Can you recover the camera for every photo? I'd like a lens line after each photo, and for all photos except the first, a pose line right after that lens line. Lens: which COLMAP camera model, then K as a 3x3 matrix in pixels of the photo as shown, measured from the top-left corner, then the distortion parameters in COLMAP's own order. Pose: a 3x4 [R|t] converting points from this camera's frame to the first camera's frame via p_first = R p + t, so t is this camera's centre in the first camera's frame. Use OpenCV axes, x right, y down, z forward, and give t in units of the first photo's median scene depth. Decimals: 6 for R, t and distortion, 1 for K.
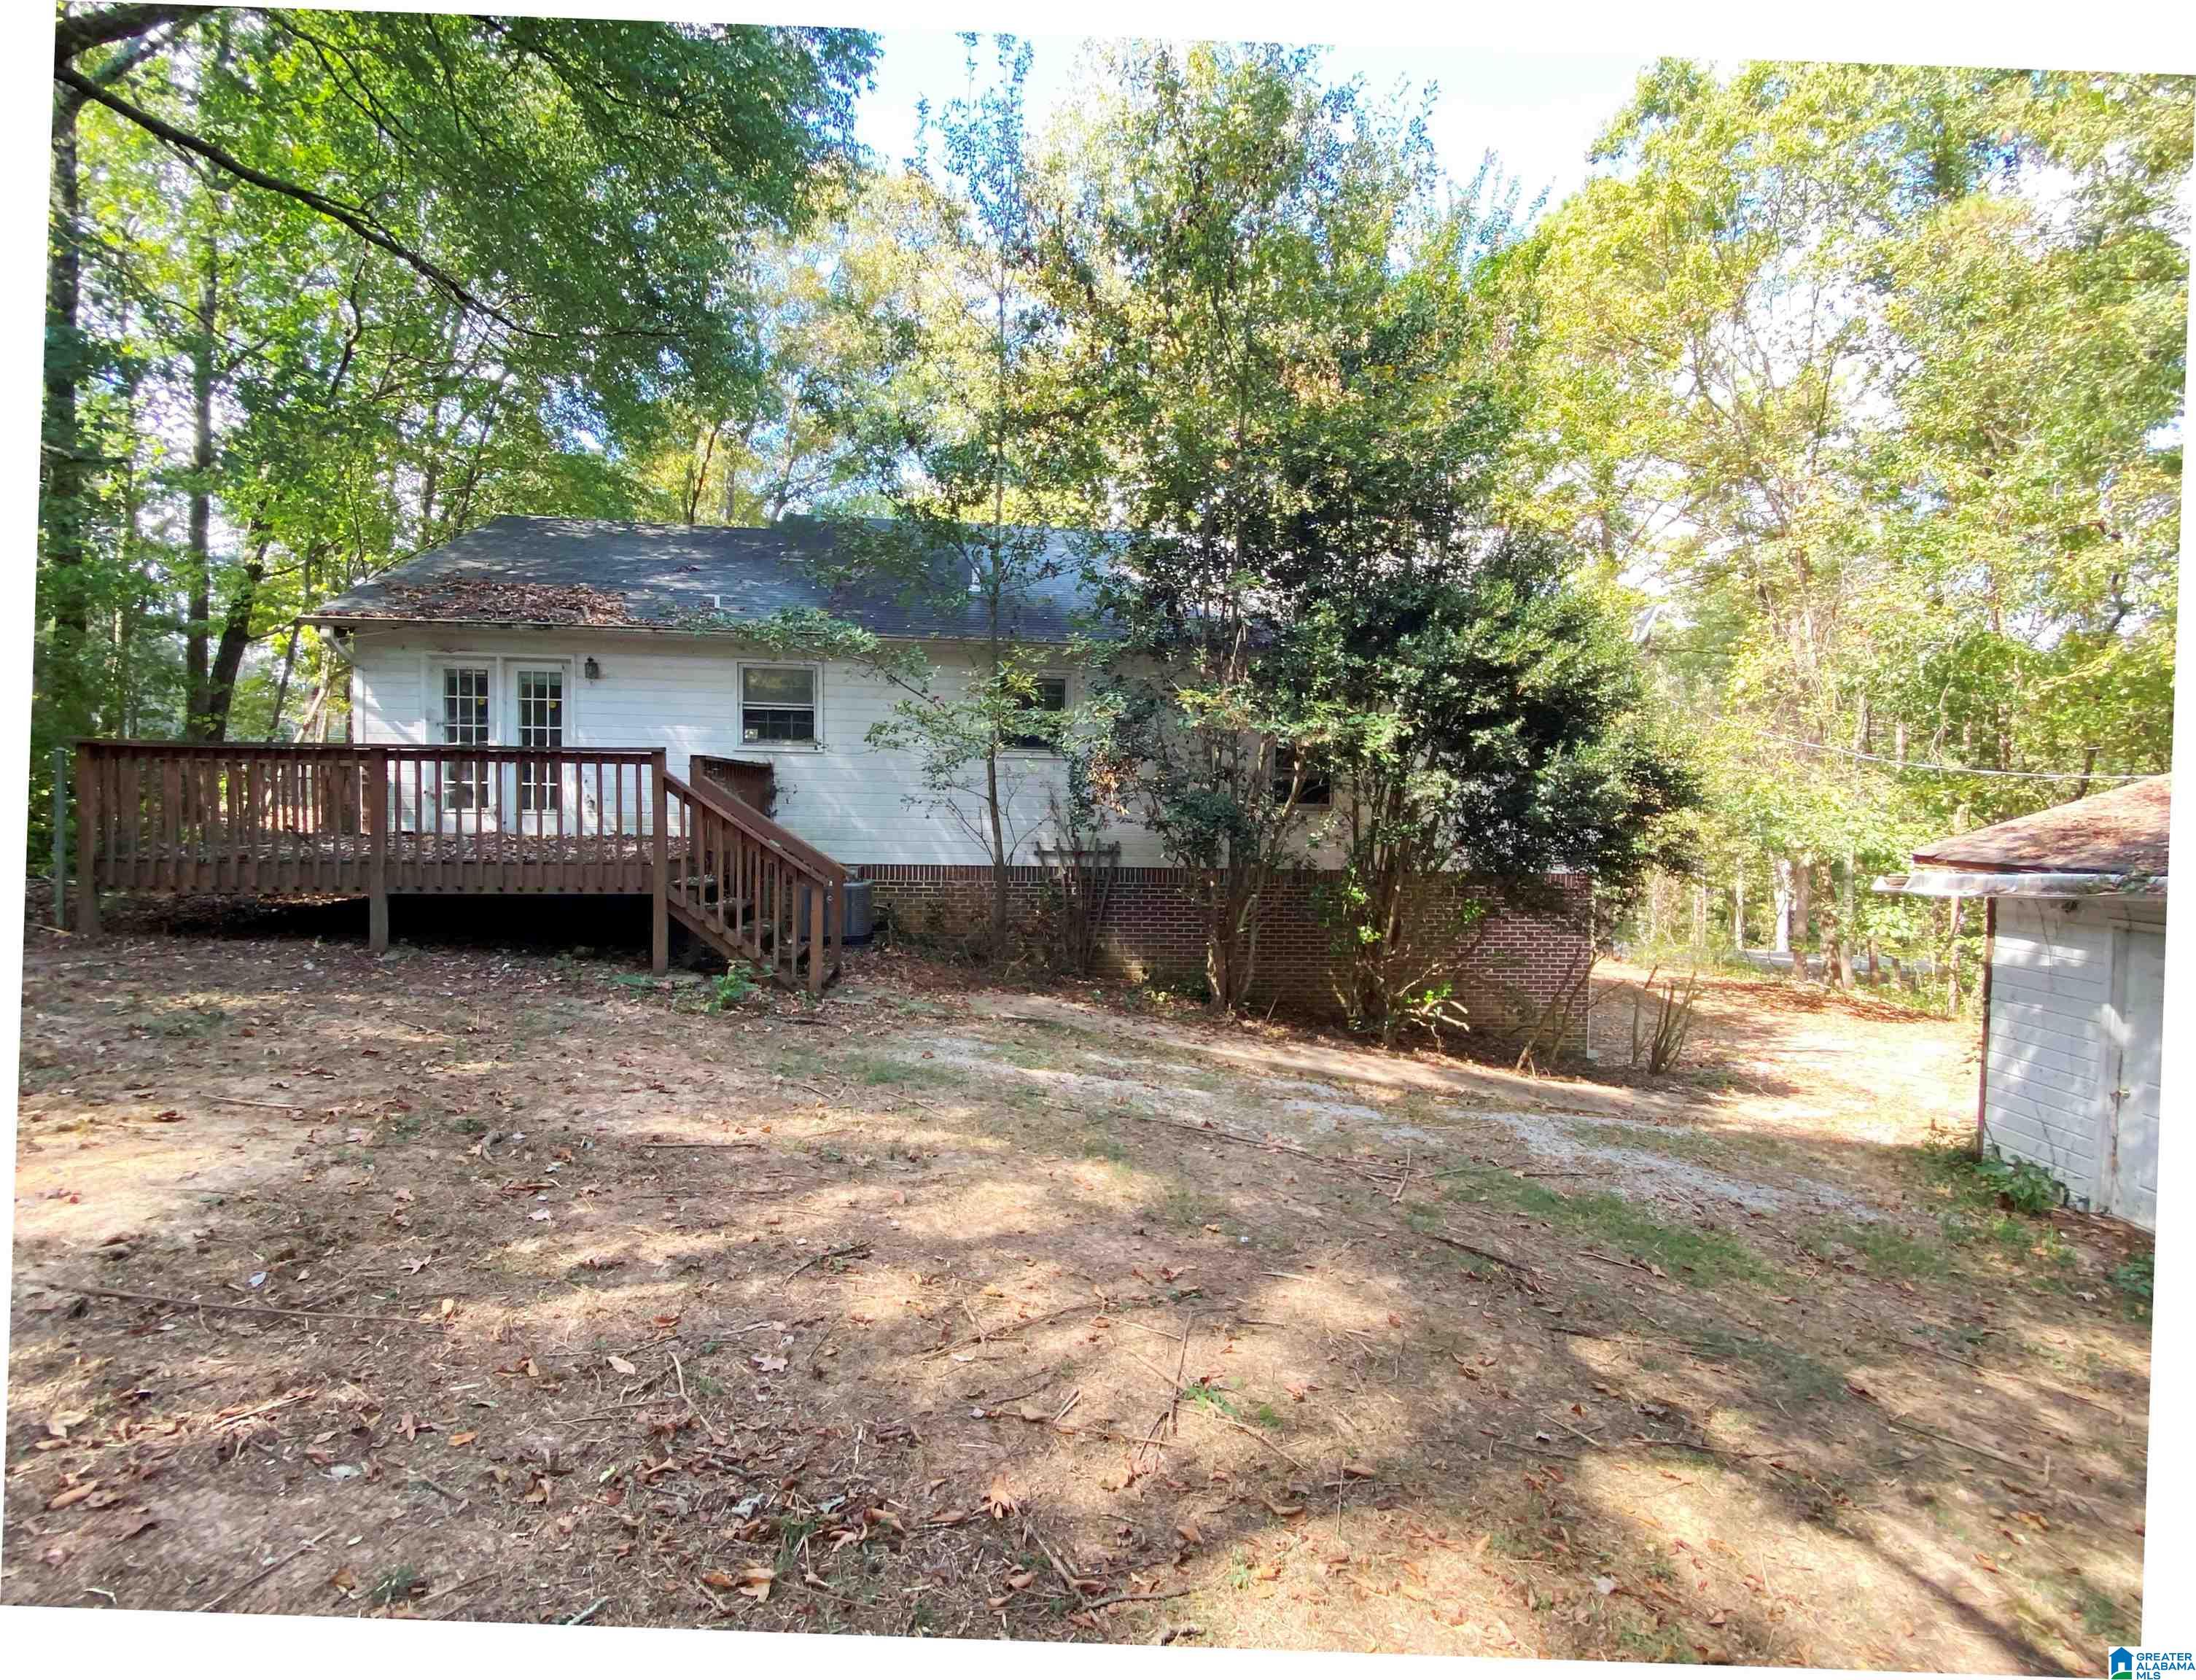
lens RADIAL K [[1008.0, 0, 1069.0], [0, 1008.0, 841.3], [0, 0, 1]] dist [-0.002265, -0.011154]
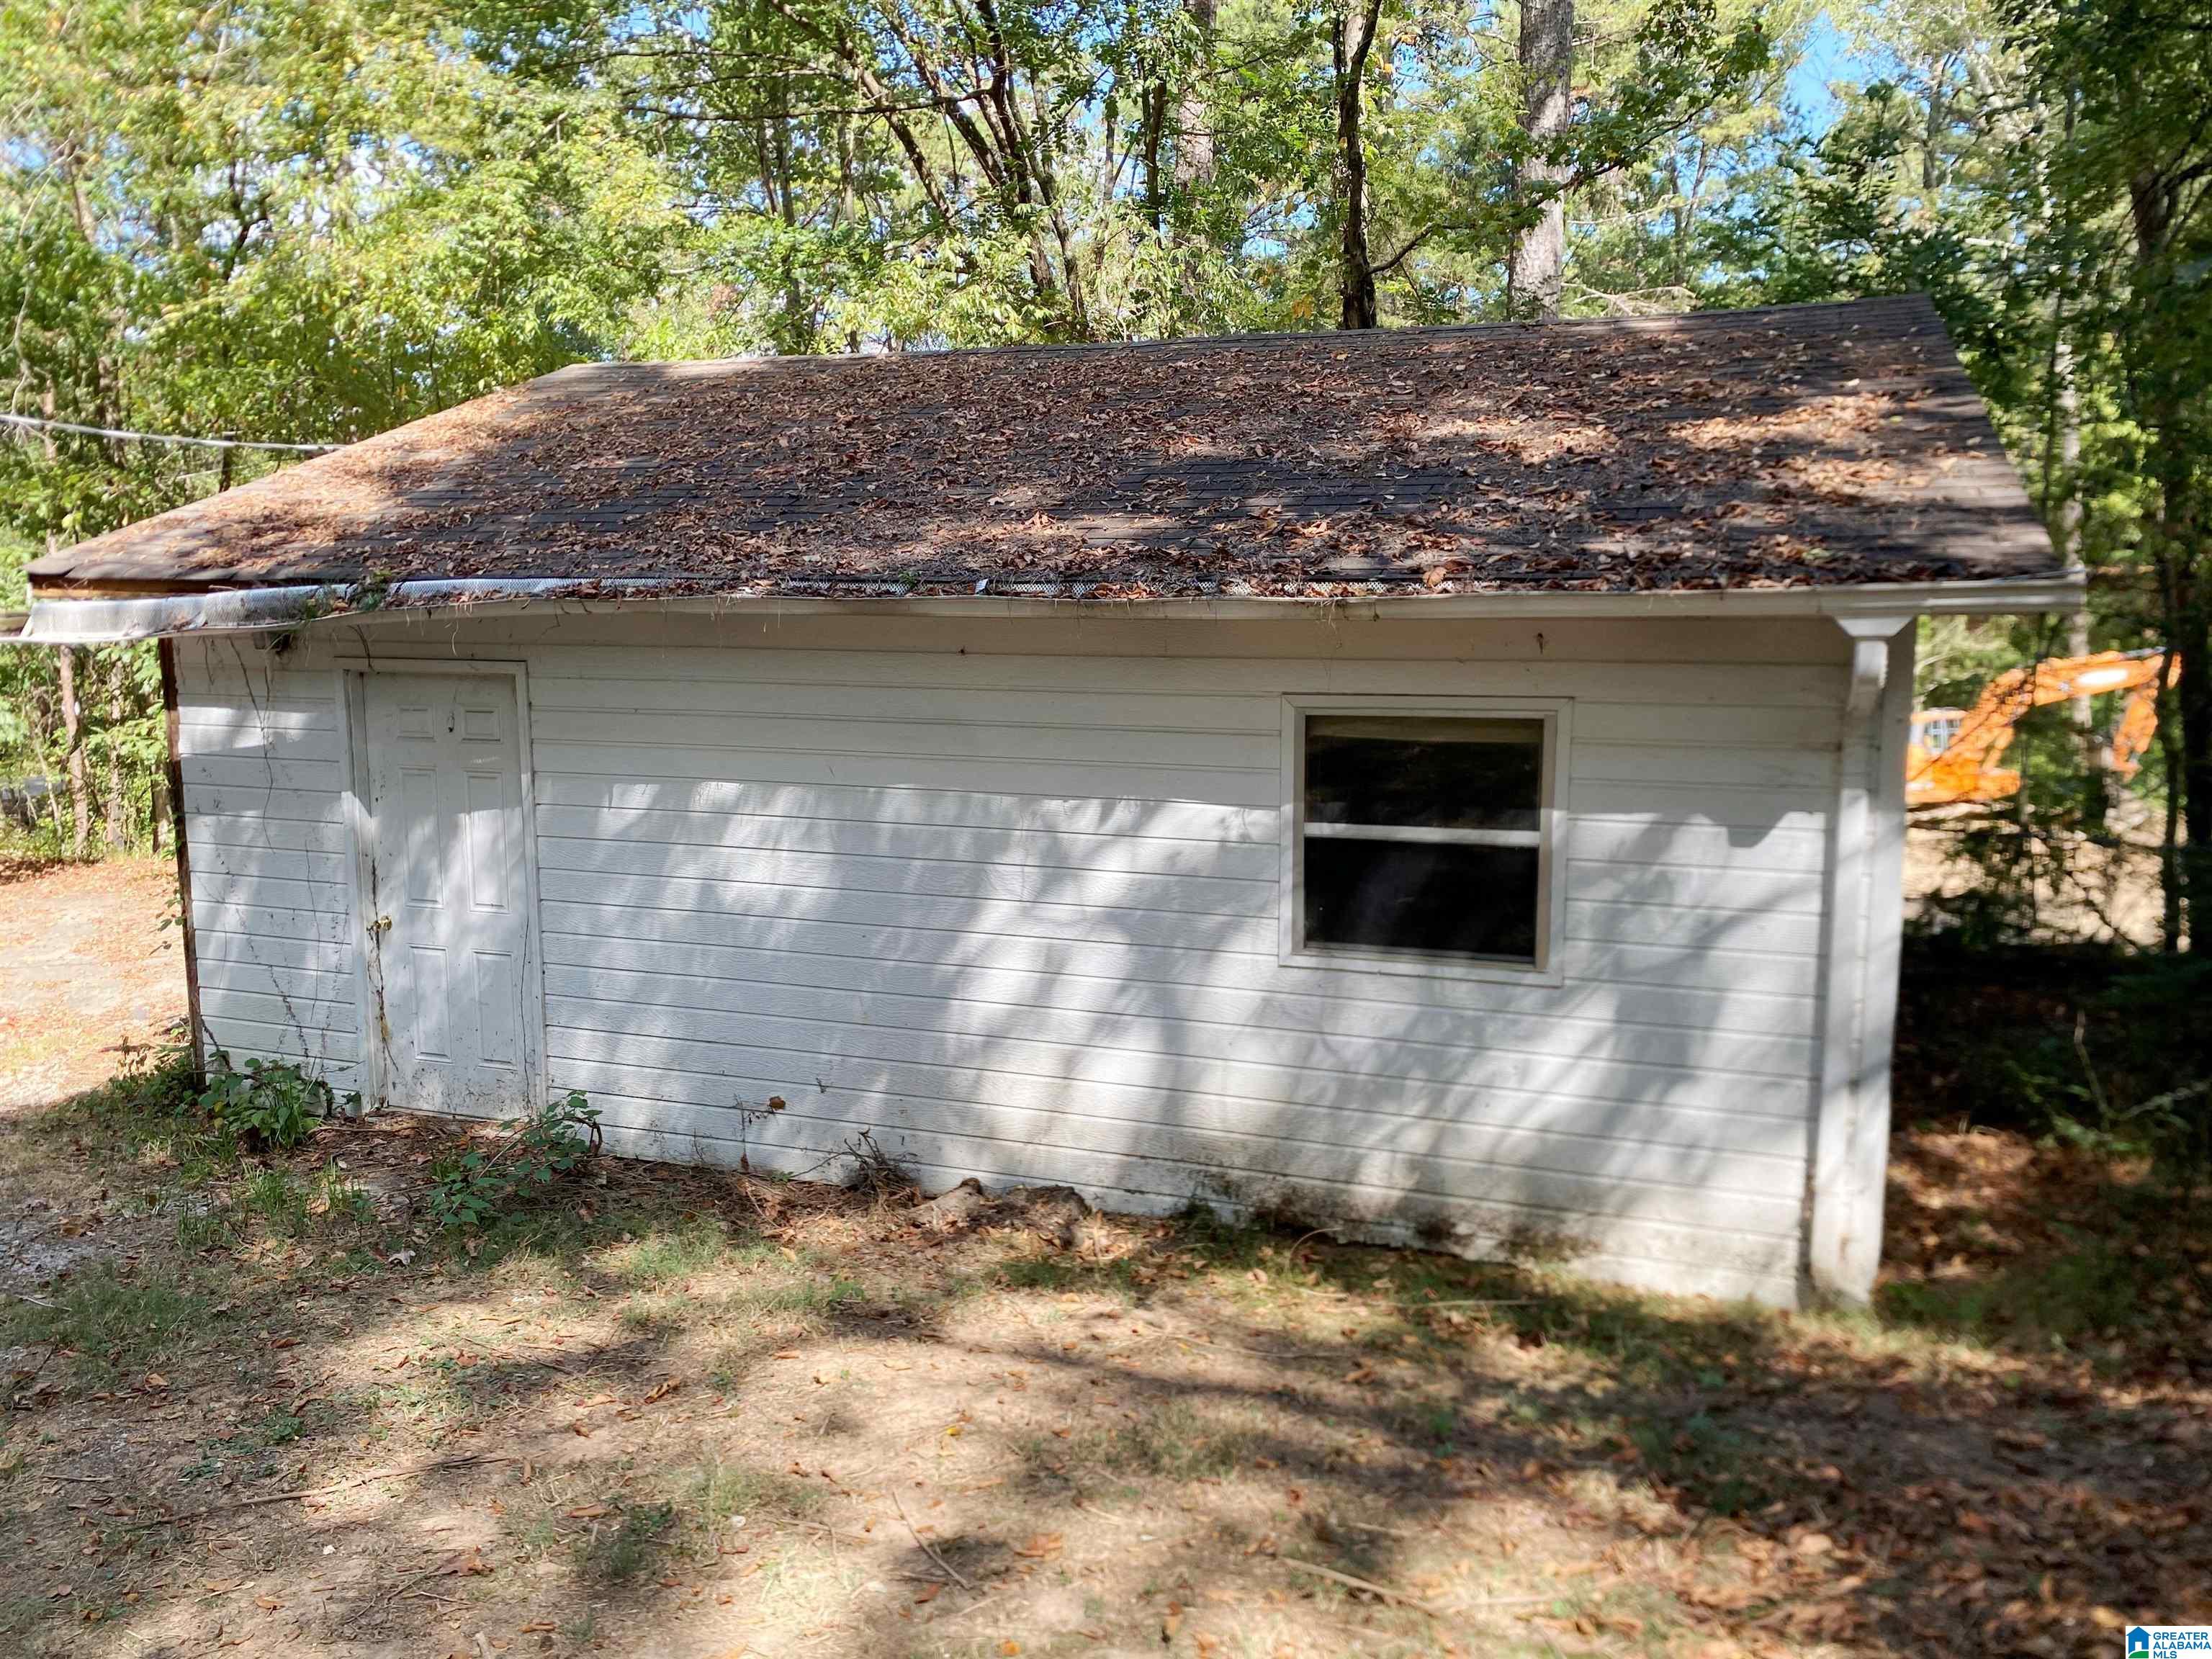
lens RADIAL K [[1689.4, 0, 1134.8], [0, 1689.4, 805.3], [0, 0, 1]] dist [-0.052891, 0.052449]
pose [[0.265478, -0.151613, 0.952121, 0.143626], [0.035652, 0.988426, 0.147453, 0.029210], [-0.963458, -0.005201, 0.267810, 0.205450]]
